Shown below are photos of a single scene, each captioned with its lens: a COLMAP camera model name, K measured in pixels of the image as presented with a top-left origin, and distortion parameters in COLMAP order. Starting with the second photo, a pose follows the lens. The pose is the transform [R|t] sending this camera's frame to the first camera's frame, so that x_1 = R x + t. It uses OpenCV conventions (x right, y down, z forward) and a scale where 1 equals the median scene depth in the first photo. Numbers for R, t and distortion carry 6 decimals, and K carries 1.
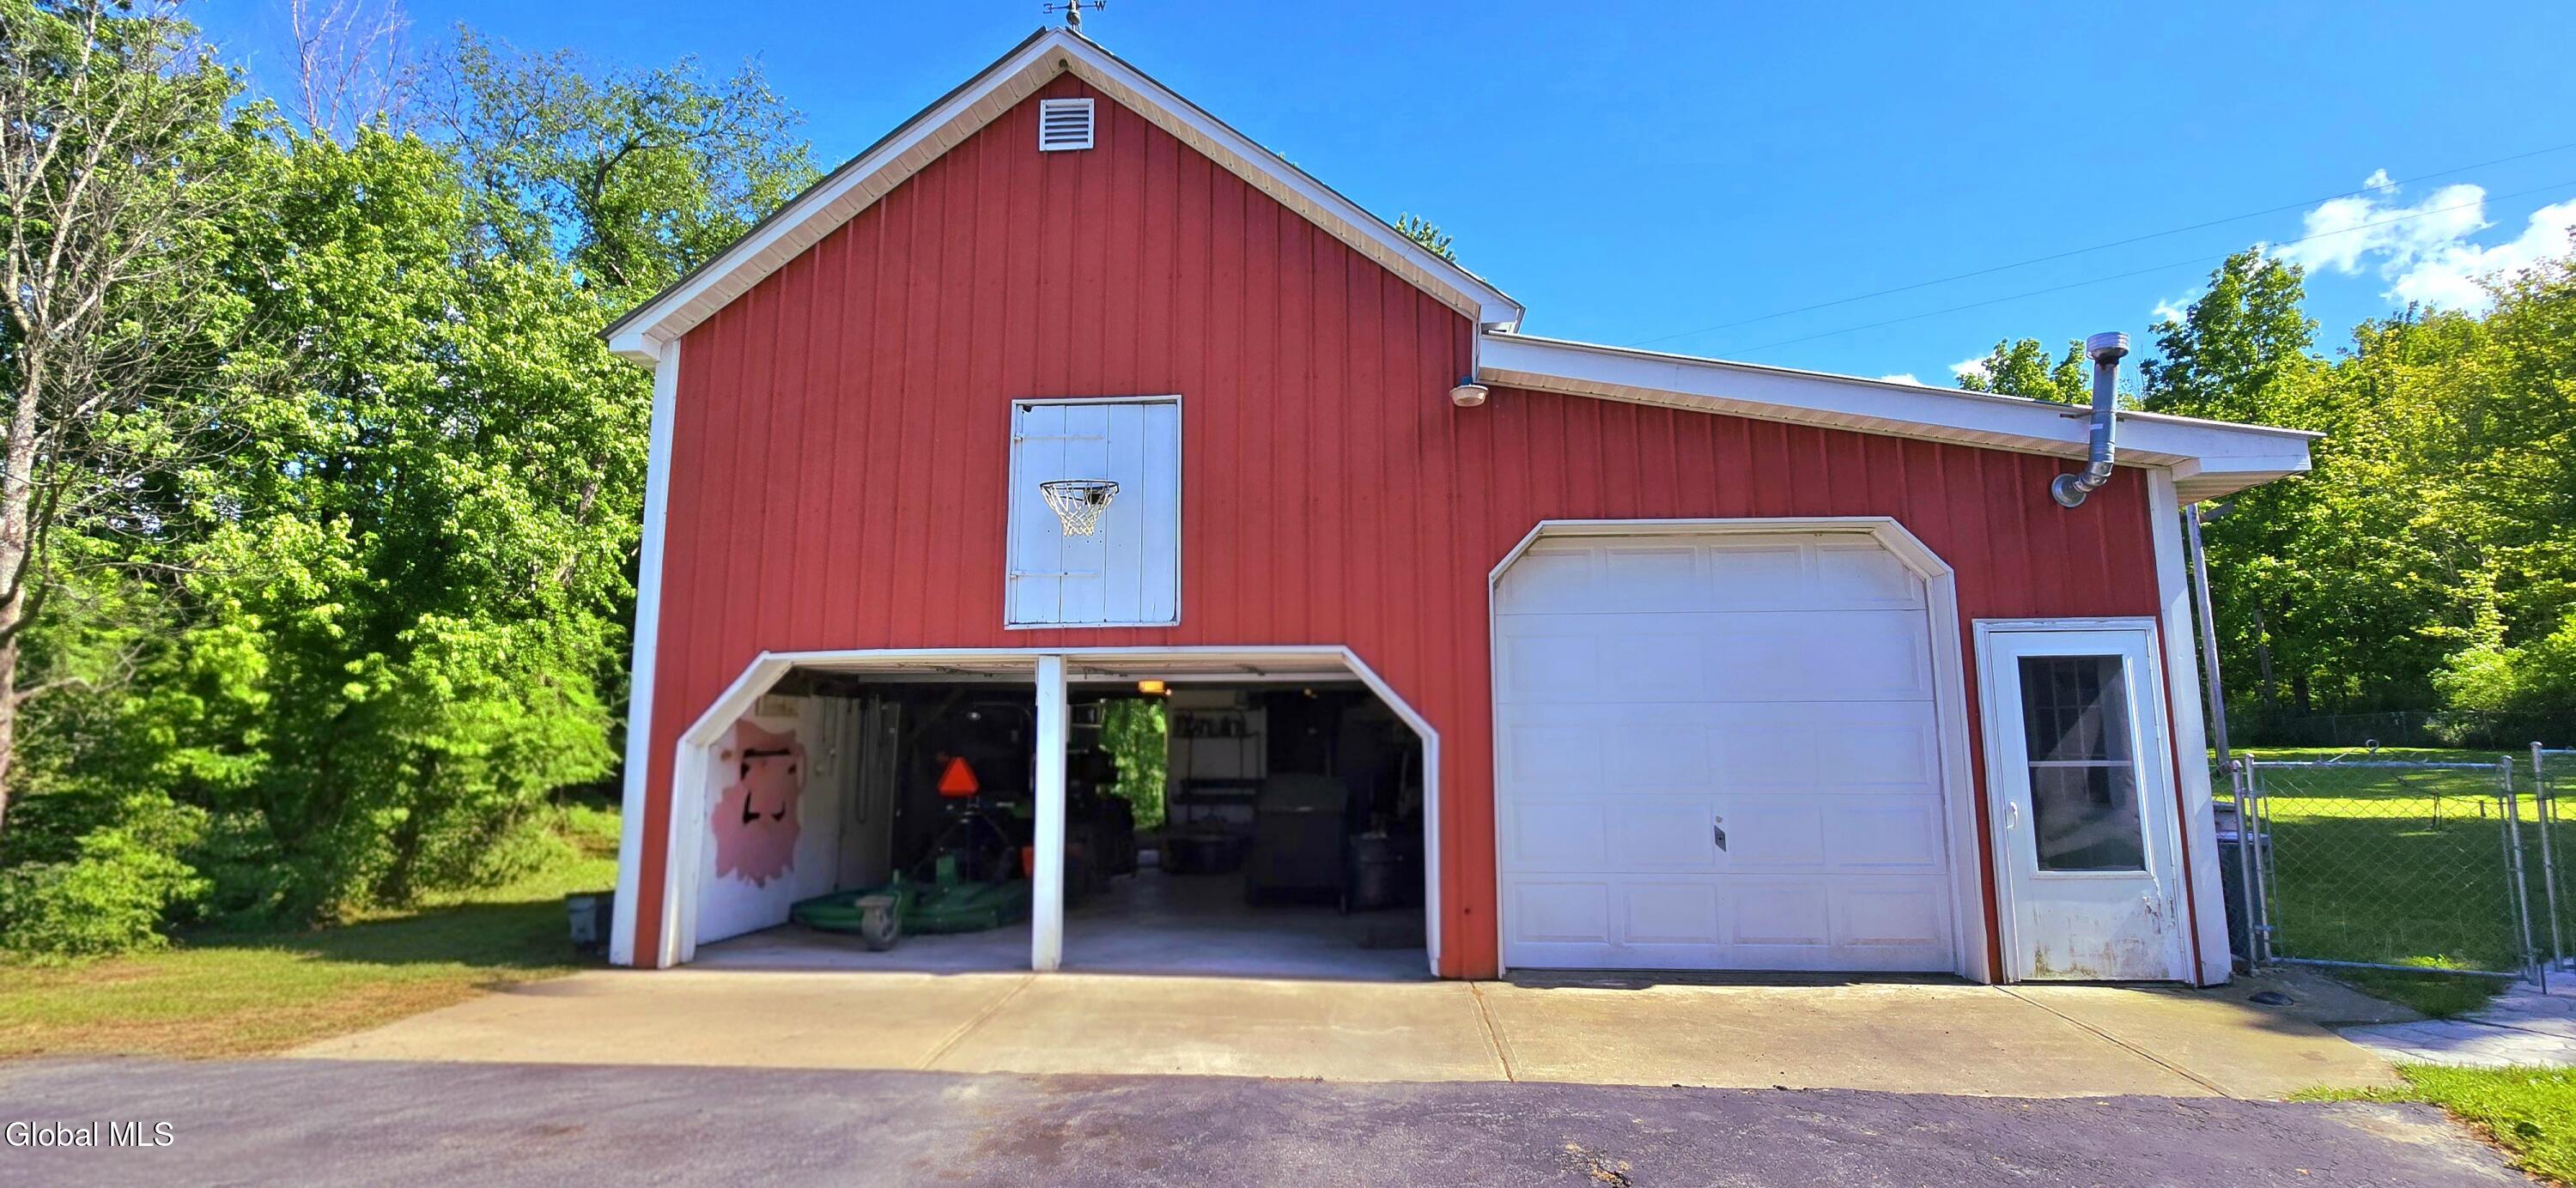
lens RADIAL K [[1058.3, 0, 1292.9], [0, 1058.3, 586.4], [0, 0, 1]] dist [-0.012180, 0.005836]
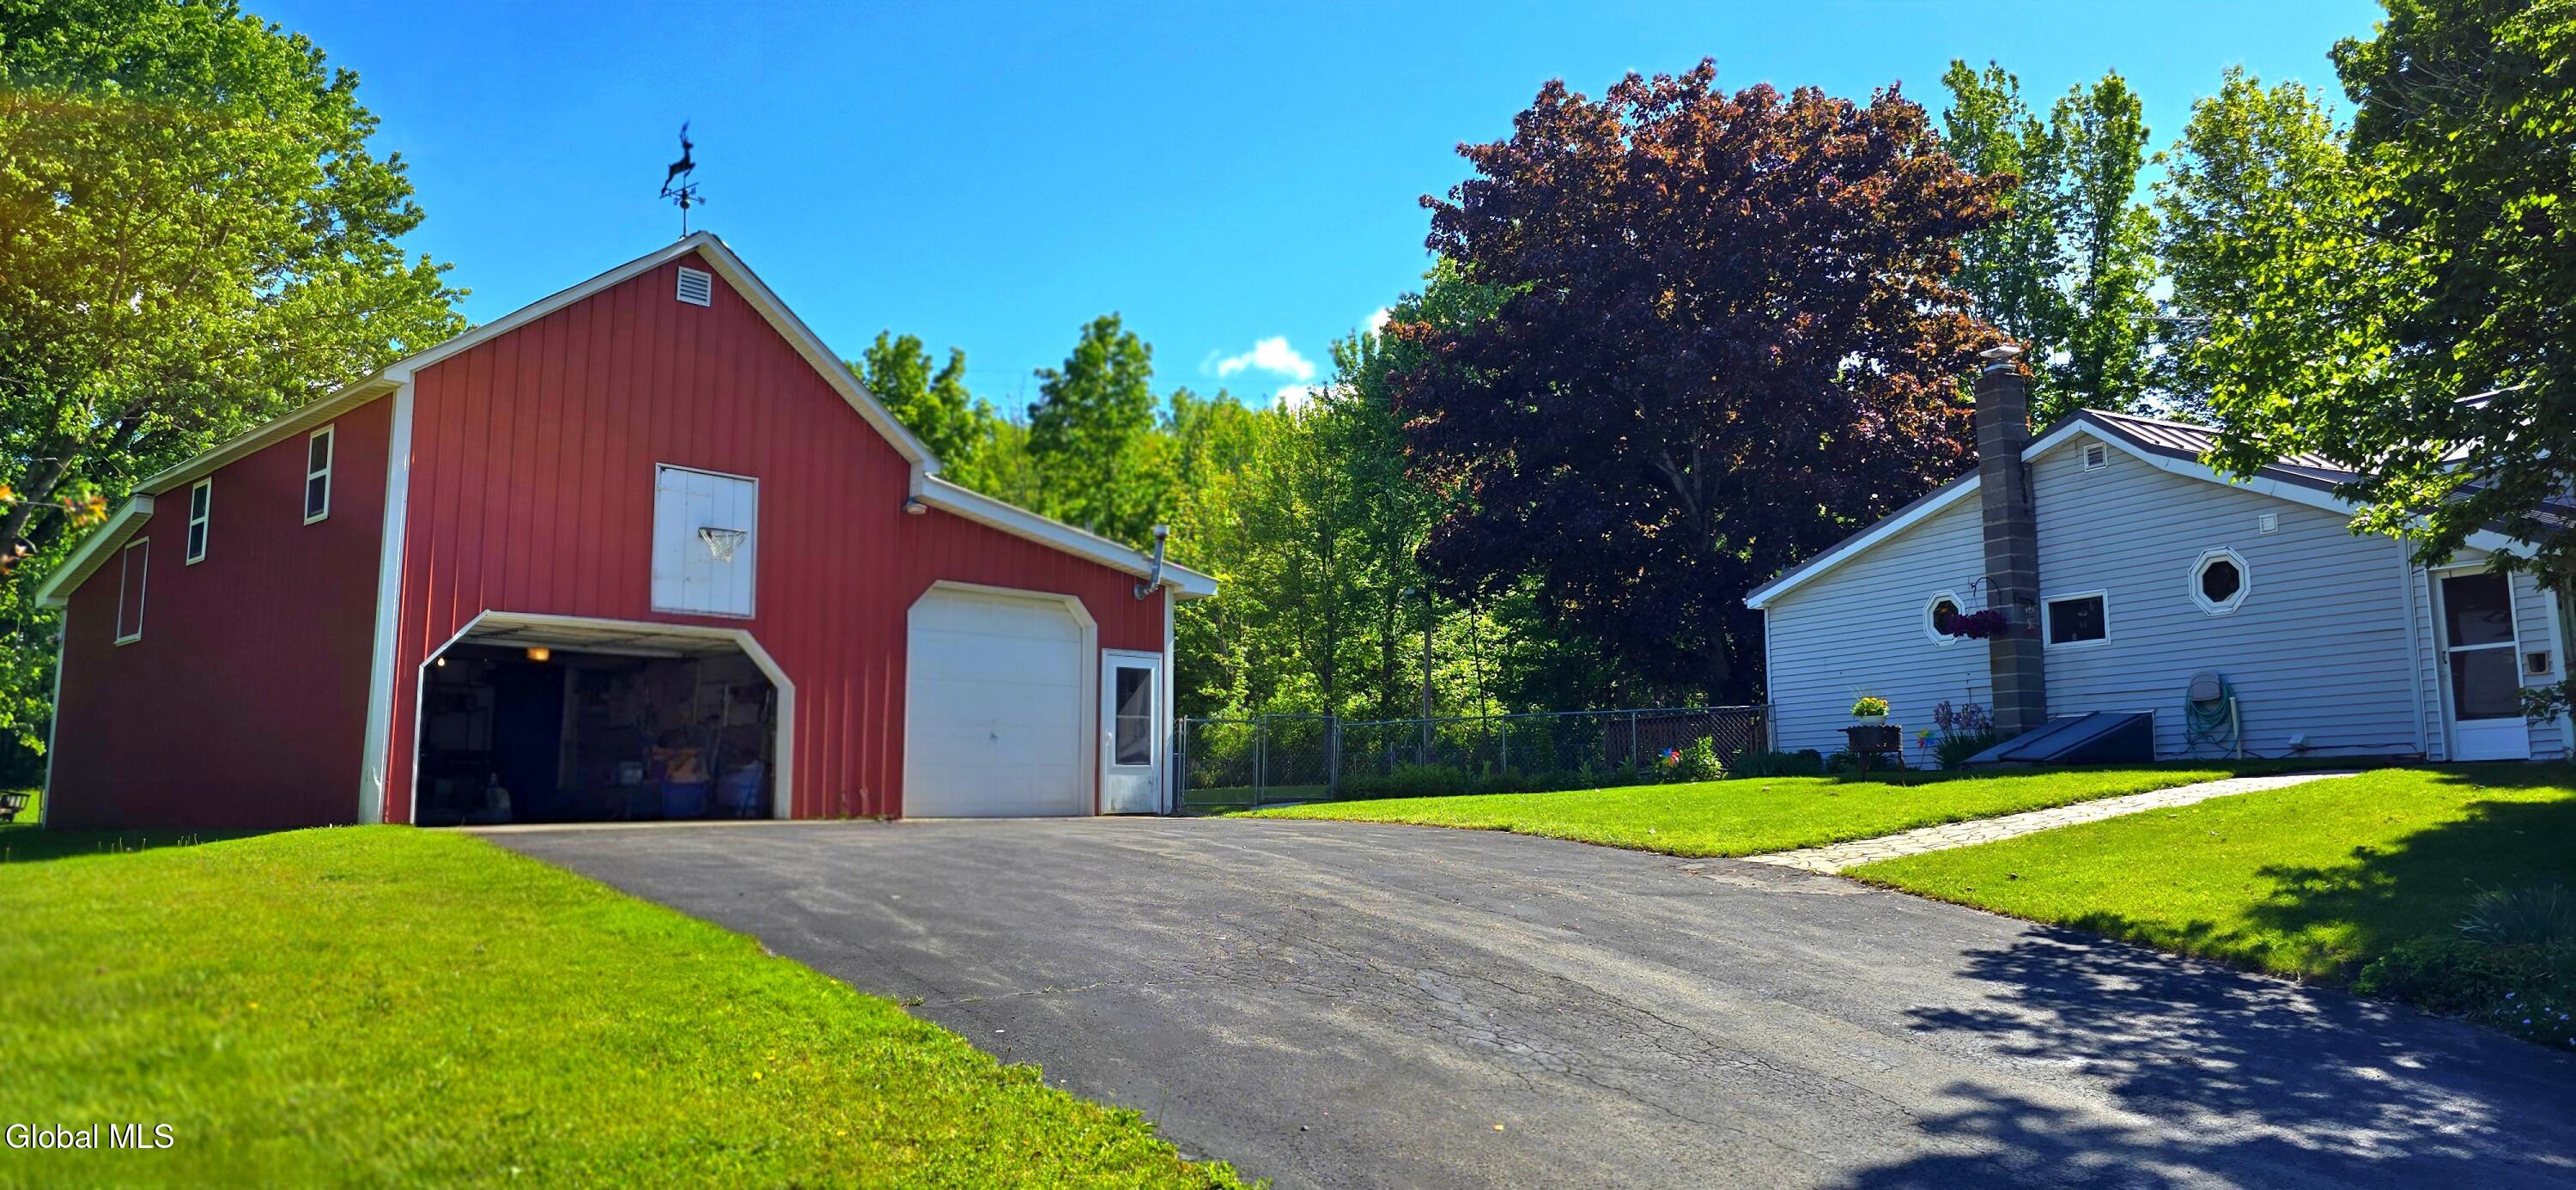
lens RADIAL K [[1653.9, 0, 1304.9], [0, 1653.9, 593.7], [0, 0, 1]] dist [-0.001681, -0.000610]
pose [[0.623424, 0.098360, 0.775672, -1.554035], [-0.101454, 0.993845, -0.044485, 0.026381], [-0.775274, -0.050962, 0.629566, -1.291564]]
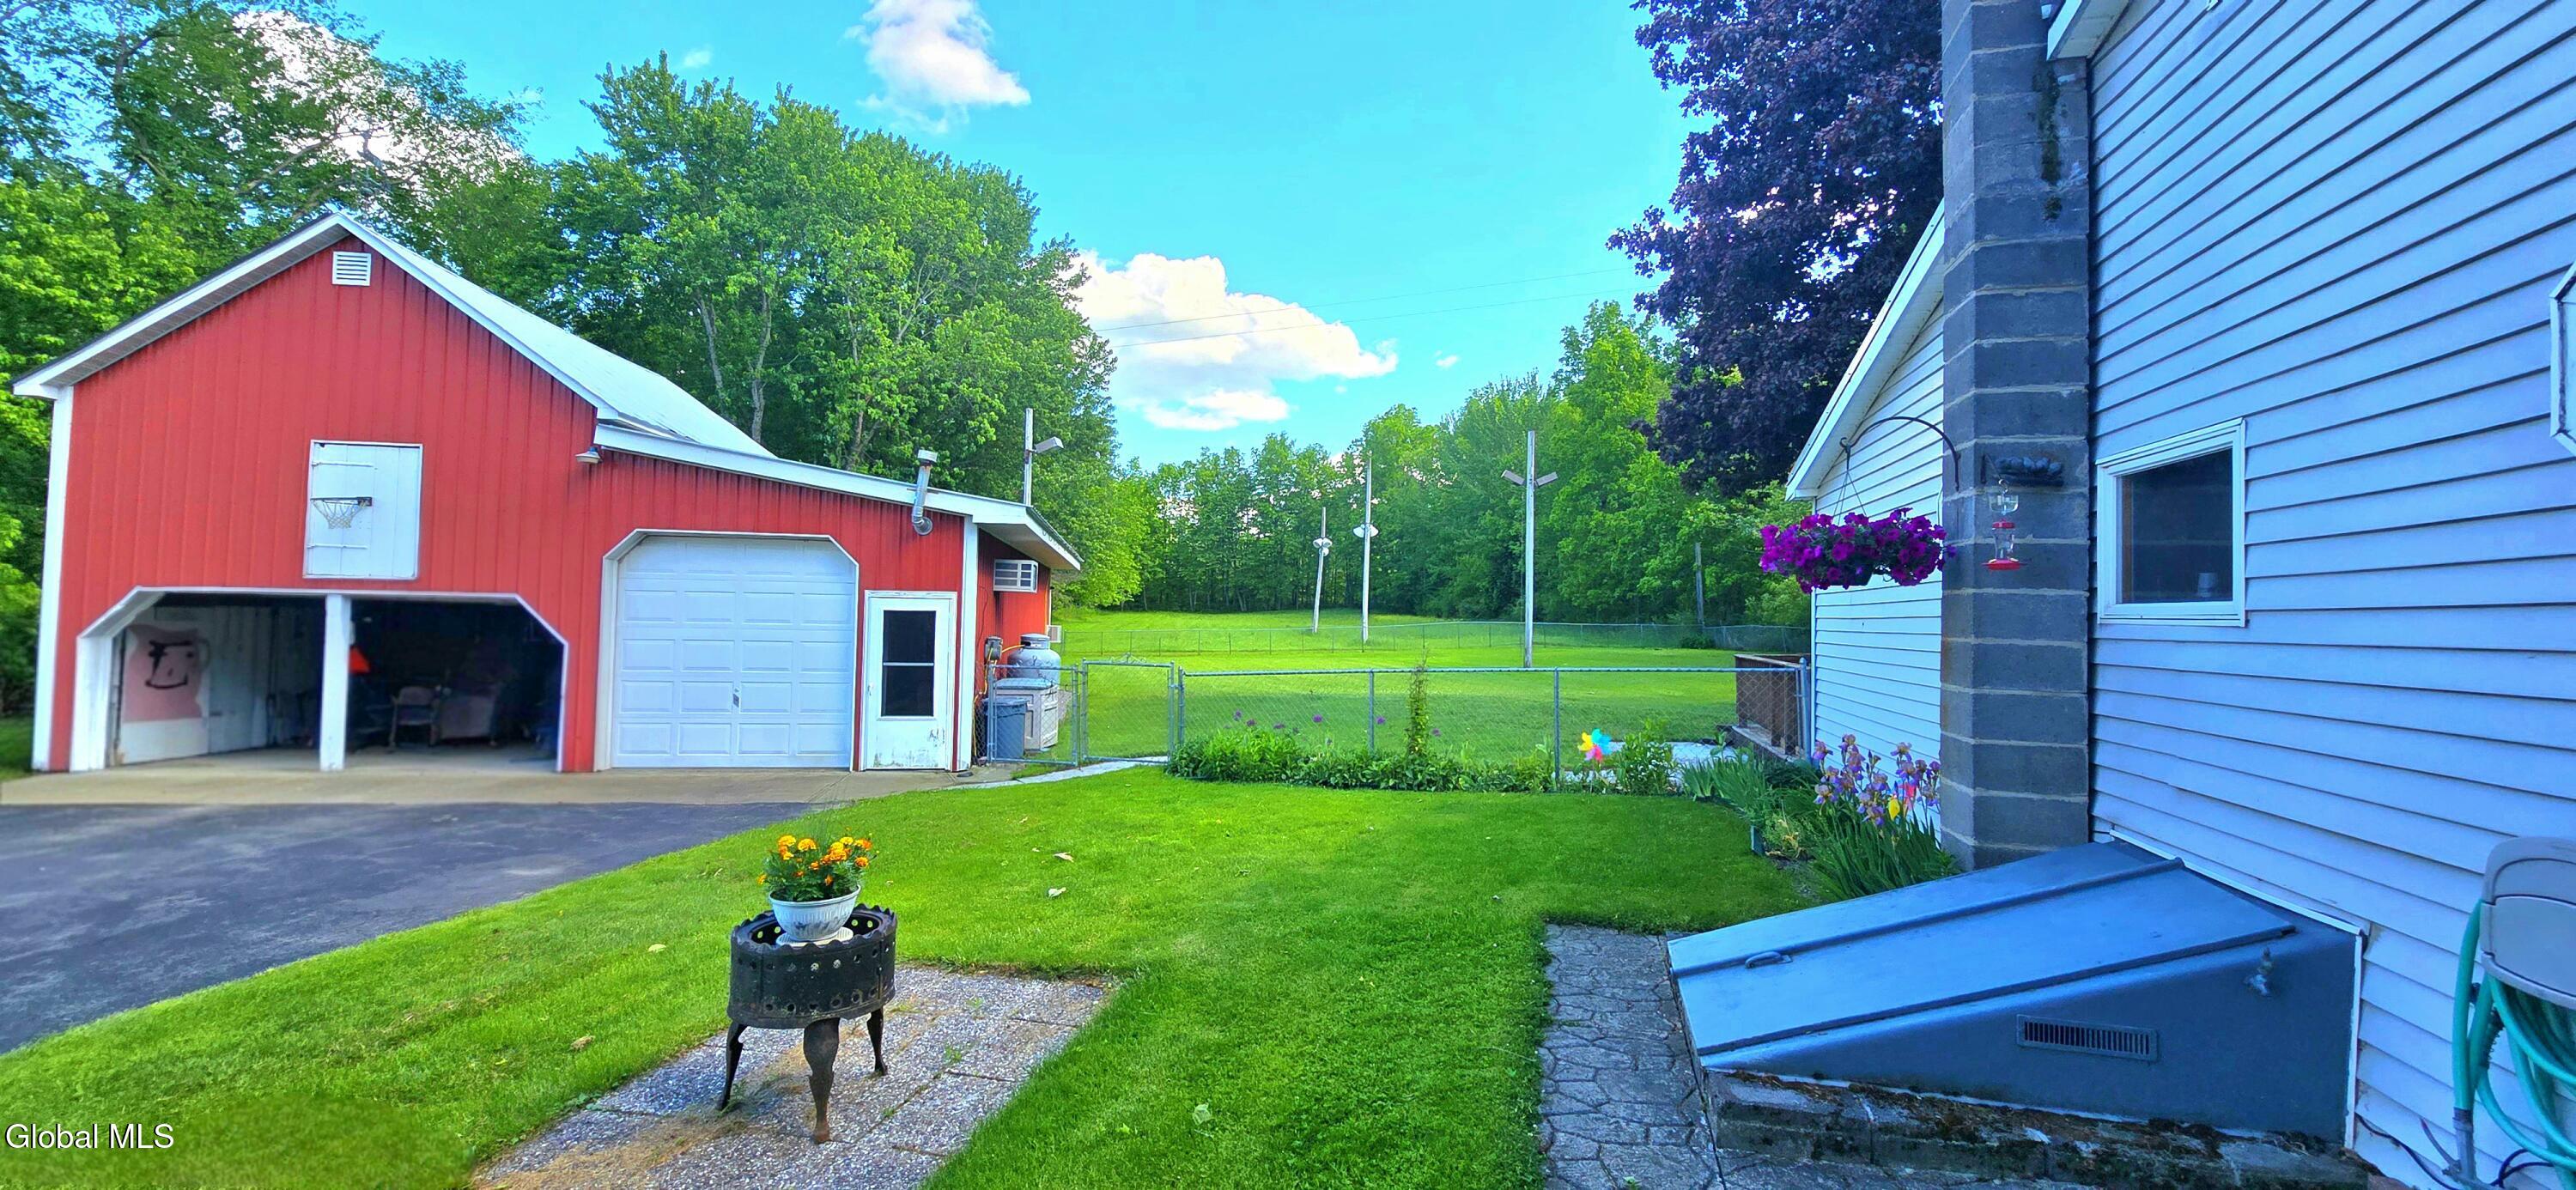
lens RADIAL K [[1058.4, 0, 1292.9], [0, 1058.4, 587.3], [0, 0, 1]] dist [-0.012180, 0.005836]
pose [[0.978780, 0.028677, 0.202900, 0.938328], [-0.050204, 0.993541, 0.101762, -0.194556], [-0.198671, -0.109789, 0.973897, -0.976021]]
